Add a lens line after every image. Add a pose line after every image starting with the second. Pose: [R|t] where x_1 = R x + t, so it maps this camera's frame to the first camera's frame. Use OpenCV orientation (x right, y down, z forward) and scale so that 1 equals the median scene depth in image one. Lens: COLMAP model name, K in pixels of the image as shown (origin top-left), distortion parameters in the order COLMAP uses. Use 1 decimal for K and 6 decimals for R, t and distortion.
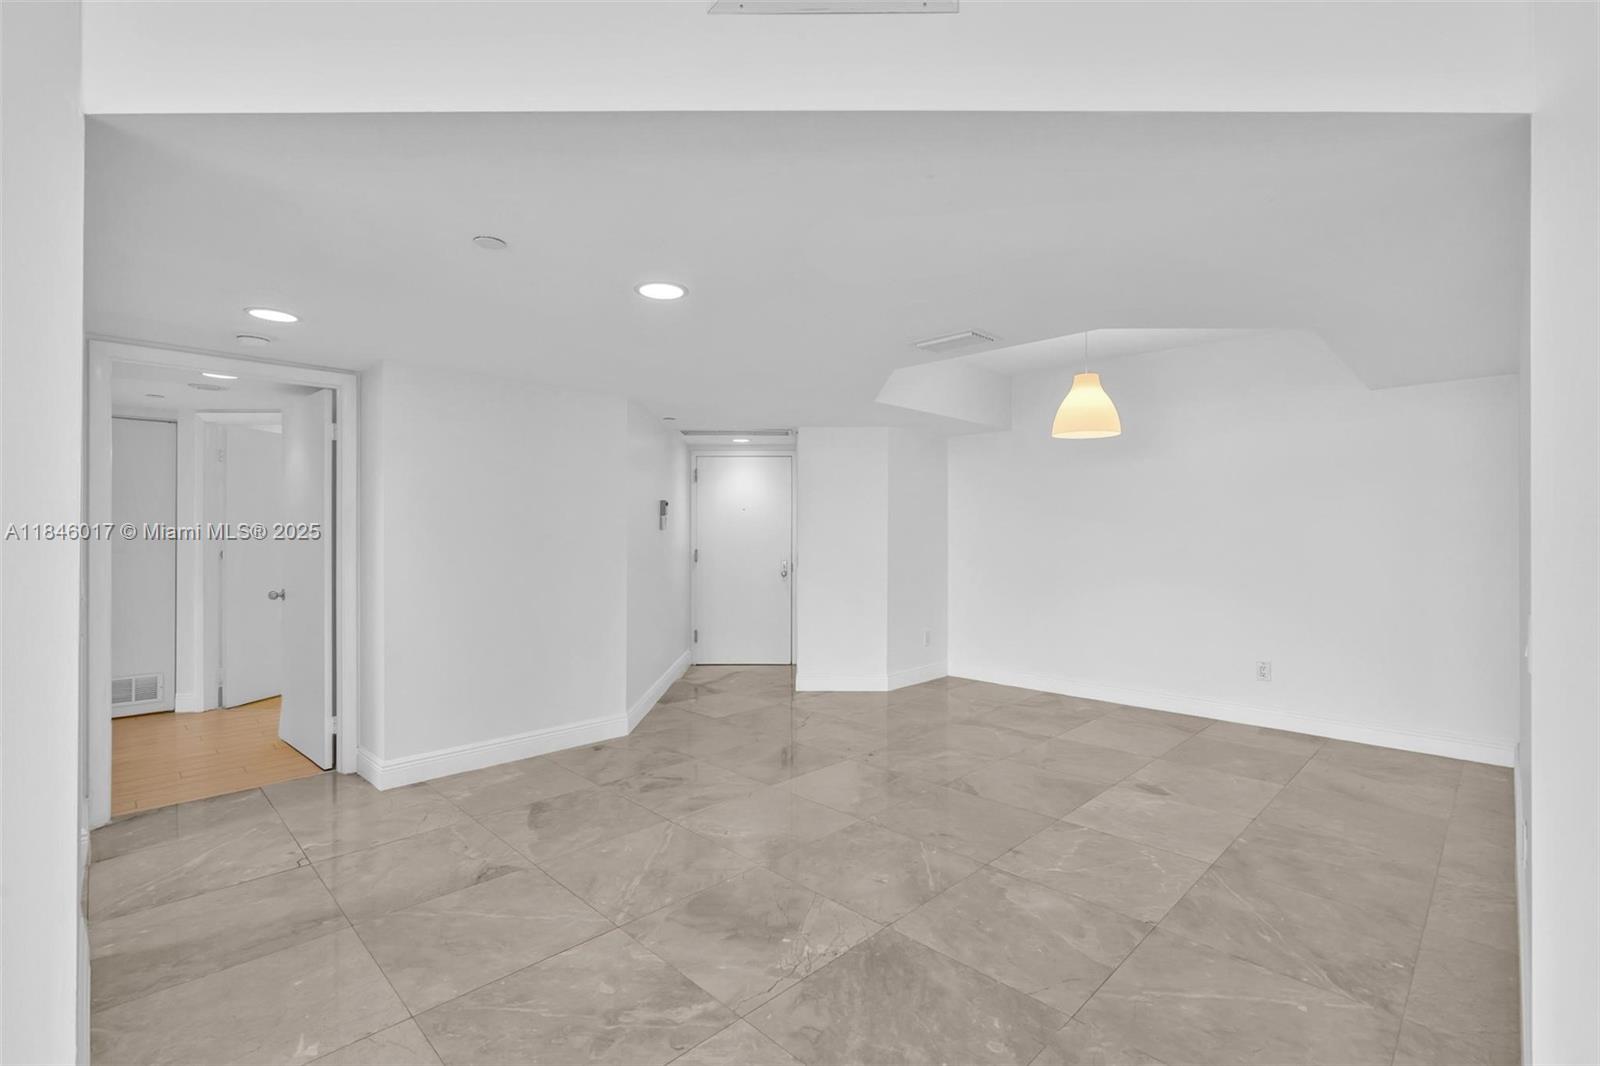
lens RADIAL K [[720.6, 0, 796.6], [0, 720.6, 527.8], [0, 0, 1]] dist [-0.004758, 0.001717]
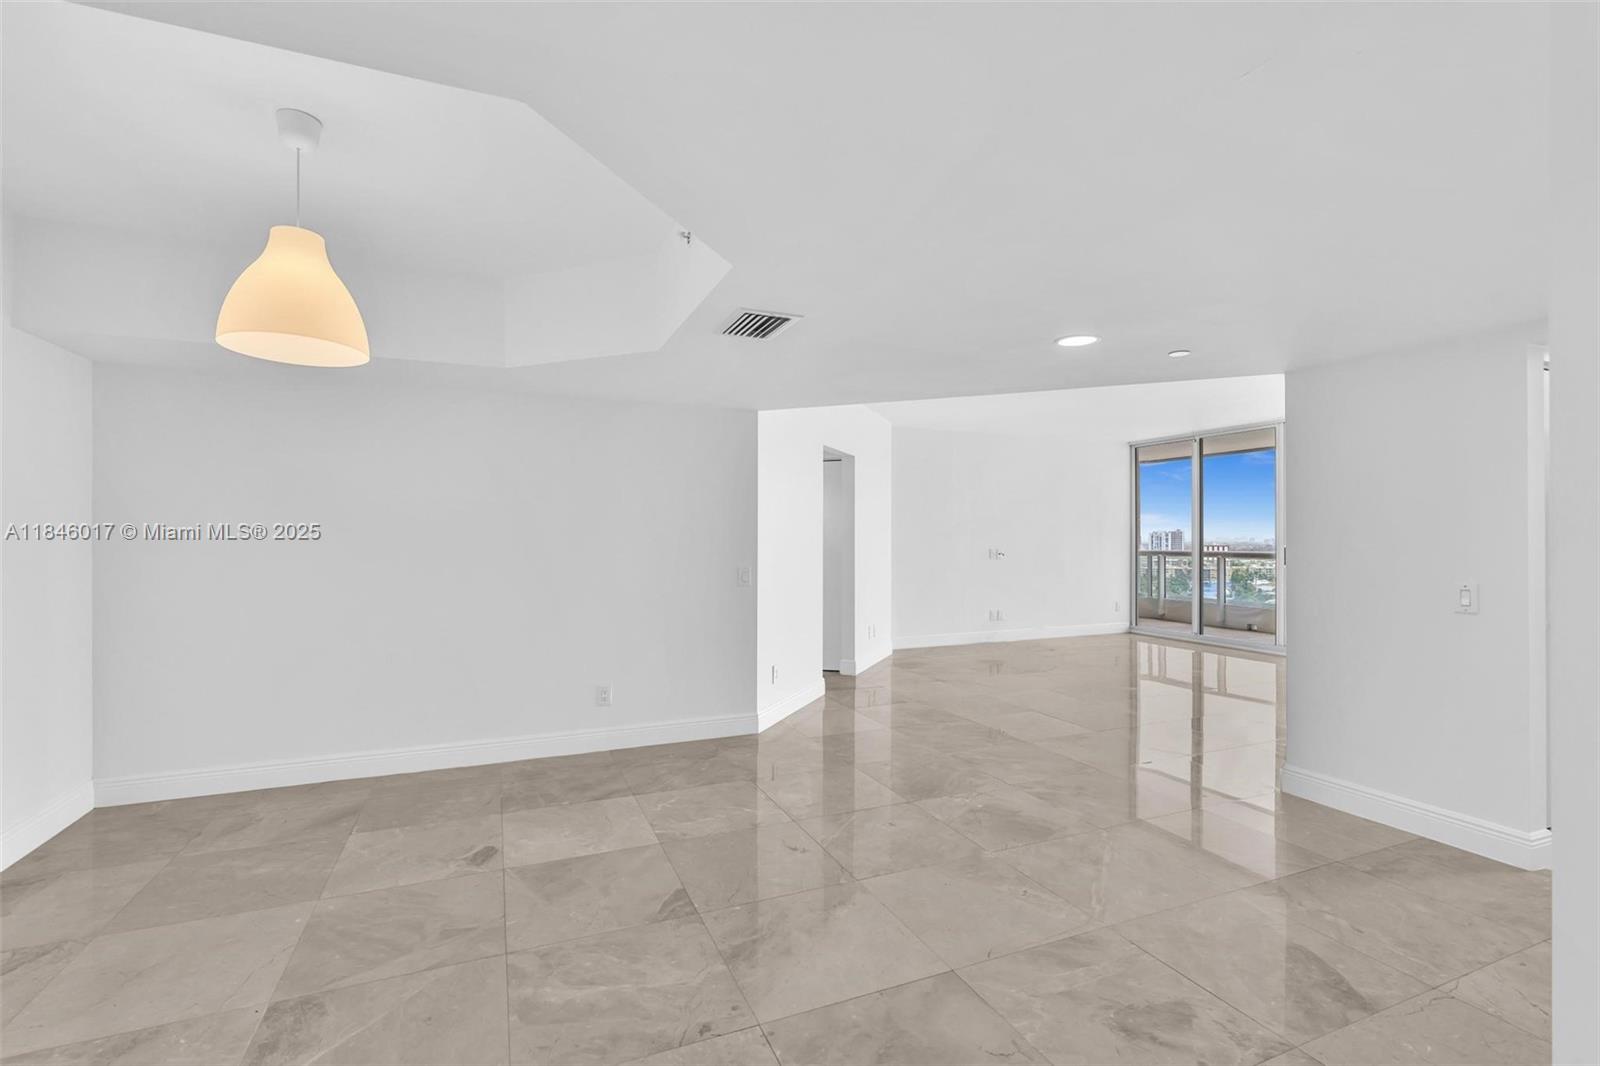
lens RADIAL K [[720.6, 0, 795.4], [0, 720.6, 536.6], [0, 0, 1]] dist [-0.004758, 0.001717]
pose [[-0.928524, 0.000683, 0.371272, -0.116691], [-0.002647, 0.999961, -0.008458, 0.005542], [-0.371263, -0.008836, -0.928486, 1.365826]]
